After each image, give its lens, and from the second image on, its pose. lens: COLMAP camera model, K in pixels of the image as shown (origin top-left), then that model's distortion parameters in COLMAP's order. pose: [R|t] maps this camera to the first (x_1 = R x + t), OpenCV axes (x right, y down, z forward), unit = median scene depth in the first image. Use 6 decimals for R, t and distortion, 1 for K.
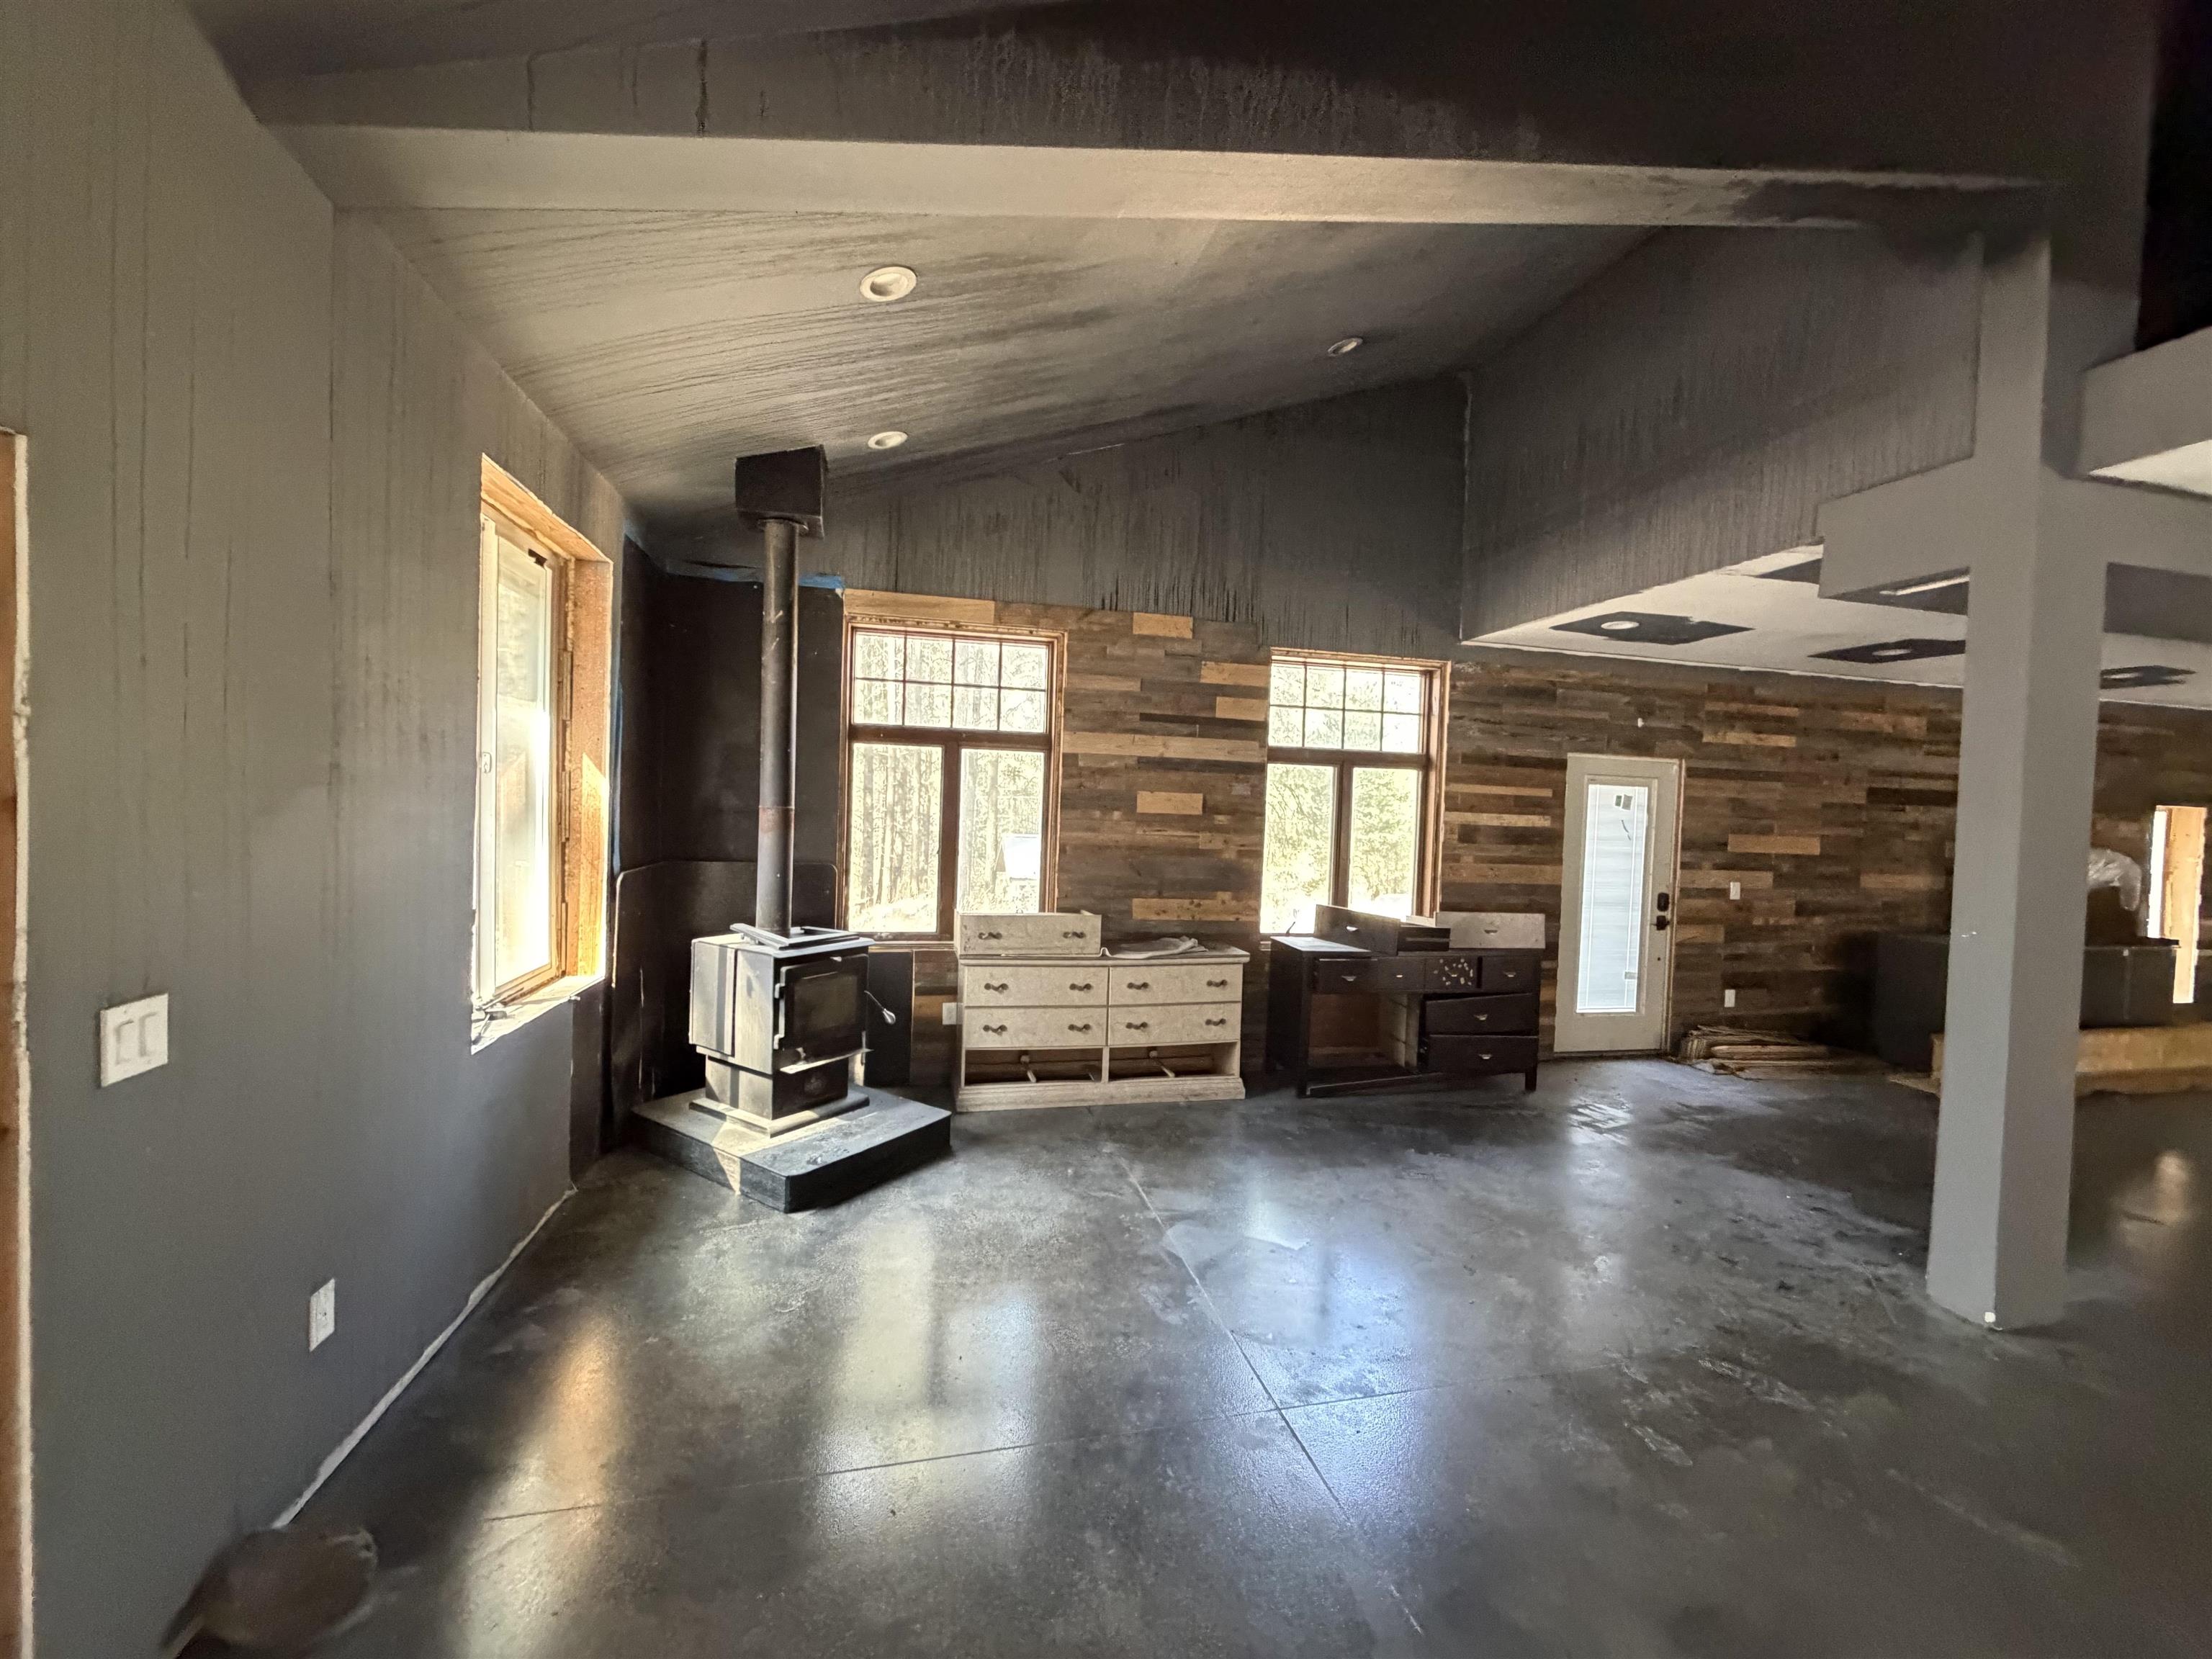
lens RADIAL K [[883.1, 0, 1102.8], [0, 883.1, 833.9], [0, 0, 1]] dist [0.002521, 0.000070]
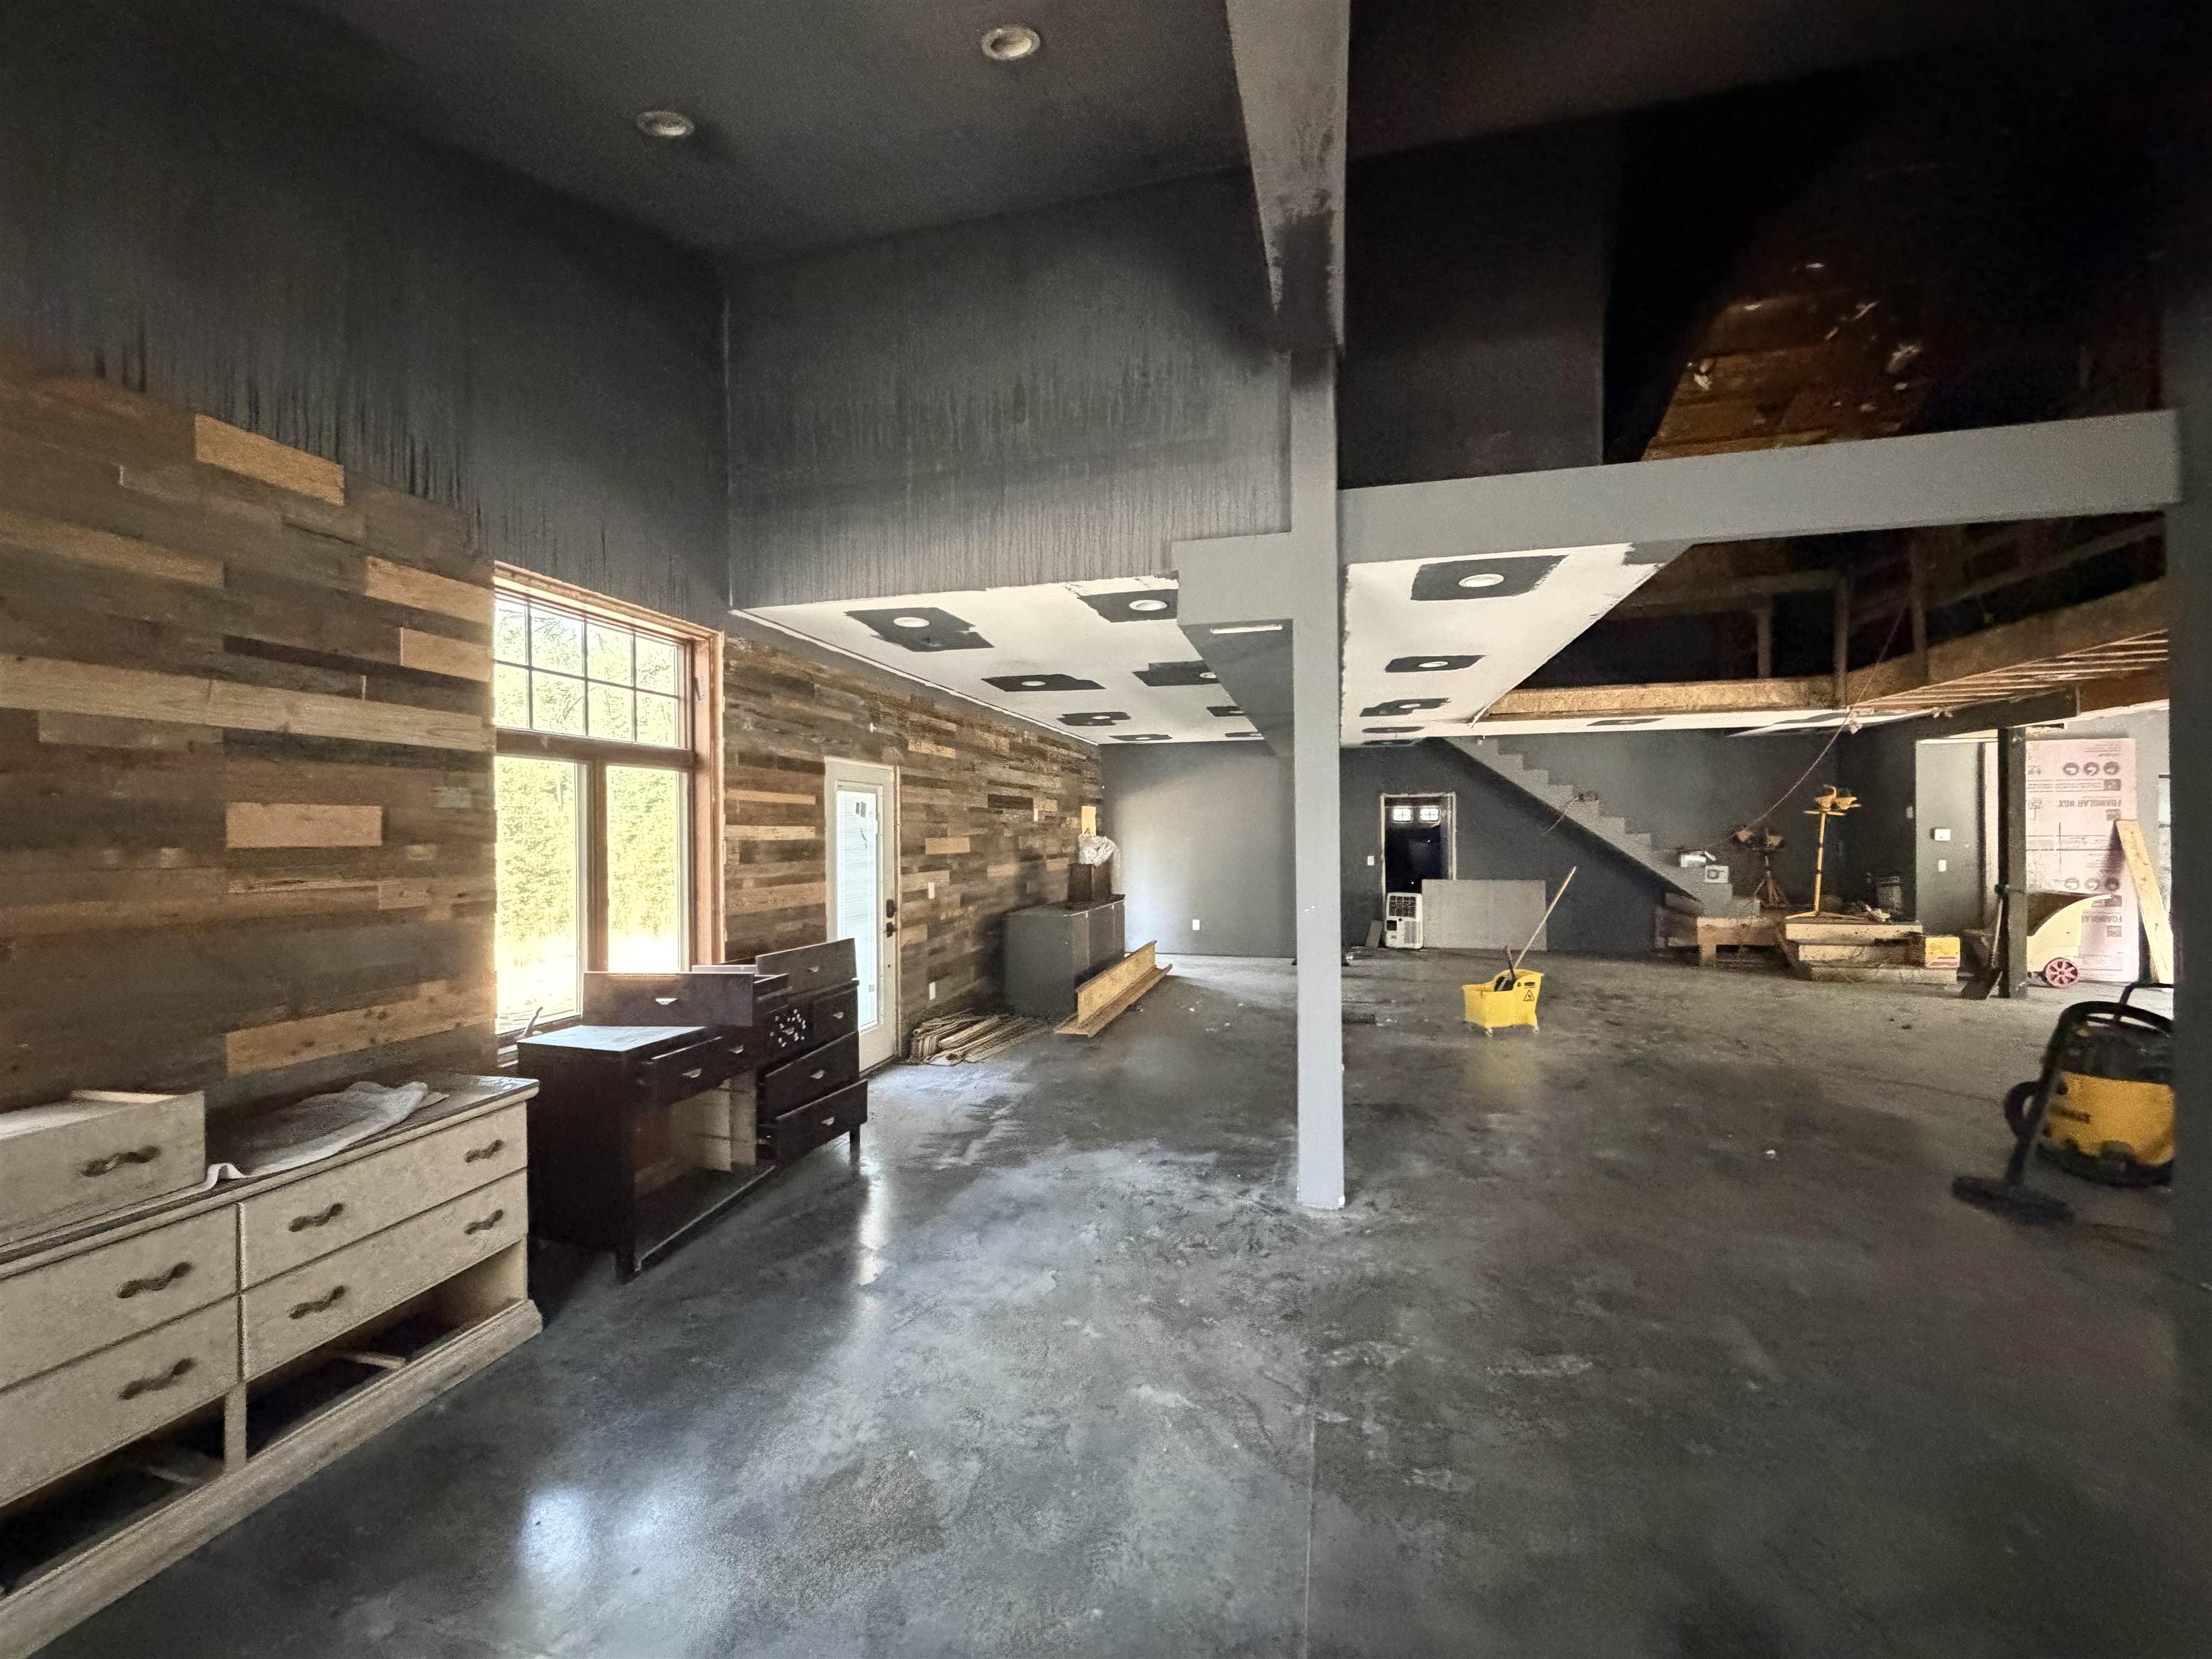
lens RADIAL K [[883.1, 0, 1102.8], [0, 883.1, 833.9], [0, 0, 1]] dist [0.002521, 0.000070]
pose [[0.468147, -0.039856, 0.882751, -0.156967], [0.046228, 0.998719, 0.020575, -0.019764], [-0.882441, 0.031176, 0.469390, 0.370902]]
